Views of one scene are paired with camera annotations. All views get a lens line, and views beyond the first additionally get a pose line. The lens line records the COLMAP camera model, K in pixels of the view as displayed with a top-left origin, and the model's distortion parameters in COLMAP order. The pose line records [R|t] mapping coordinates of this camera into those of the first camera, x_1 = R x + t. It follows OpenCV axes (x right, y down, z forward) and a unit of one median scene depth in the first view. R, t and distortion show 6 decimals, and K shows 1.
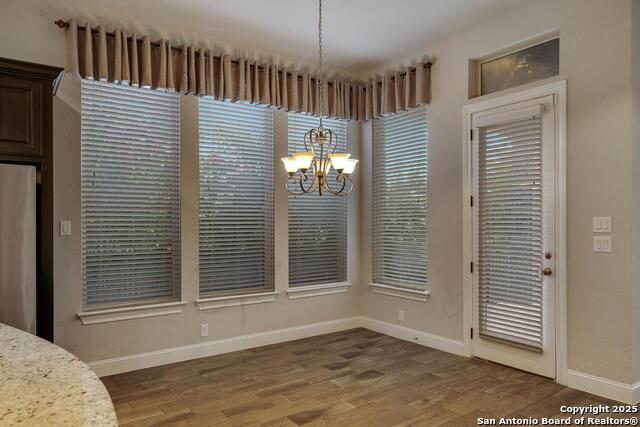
lens RADIAL K [[430.5, 0, 313.2], [0, 430.5, 221.7], [0, 0, 1]] dist [0.005897, 0.001907]
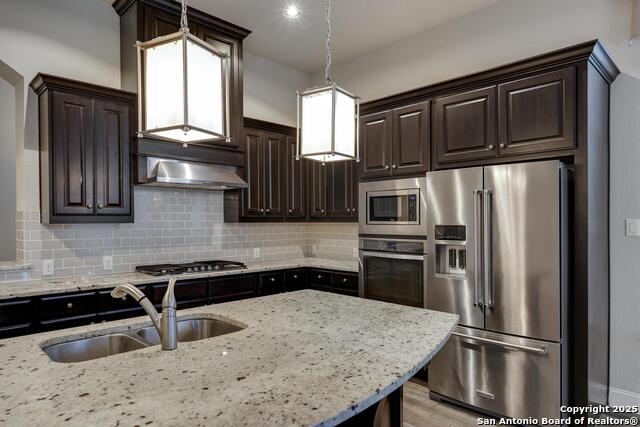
lens RADIAL K [[405.9, 0, 318.3], [0, 405.9, 216.5], [0, 0, 1]] dist [0.000825, 0.008204]
pose [[0.168139, -0.005014, -0.985751, 0.089901], [-0.001150, 0.999985, -0.005283, -0.000989], [0.985763, 0.002022, 0.168130, 0.248456]]
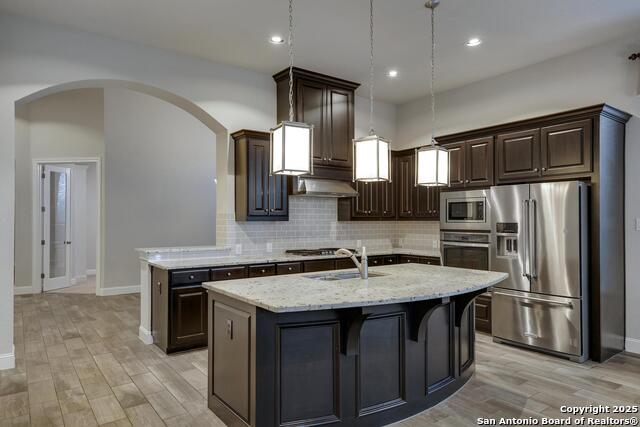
lens RADIAL K [[430.5, 0, 316.3], [0, 430.5, 217.7], [0, 0, 1]] dist [0.005897, 0.001907]
pose [[0.036262, 0.000062, -0.999342, 0.543705], [-0.001054, 0.999999, 0.000024, -0.002339], [0.999342, 0.001052, 0.036262, 0.052725]]
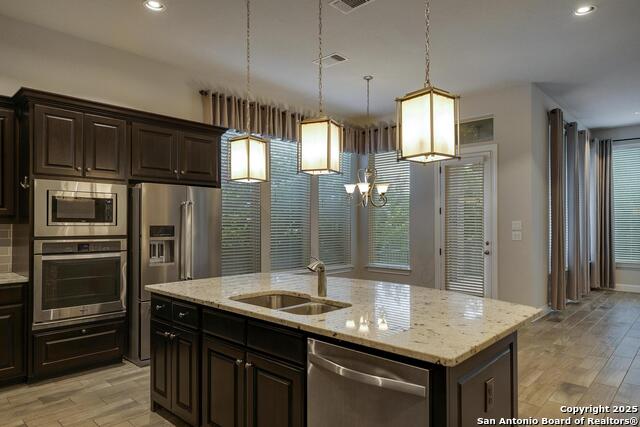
lens RADIAL K [[405.9, 0, 314.1], [0, 405.9, 219.4], [0, 0, 1]] dist [0.000825, 0.008204]
pose [[0.979519, 0.008162, 0.201185, -0.430460], [-0.006178, 0.999926, -0.010486, 0.003650], [-0.201255, 0.009028, 0.979497, -0.427516]]
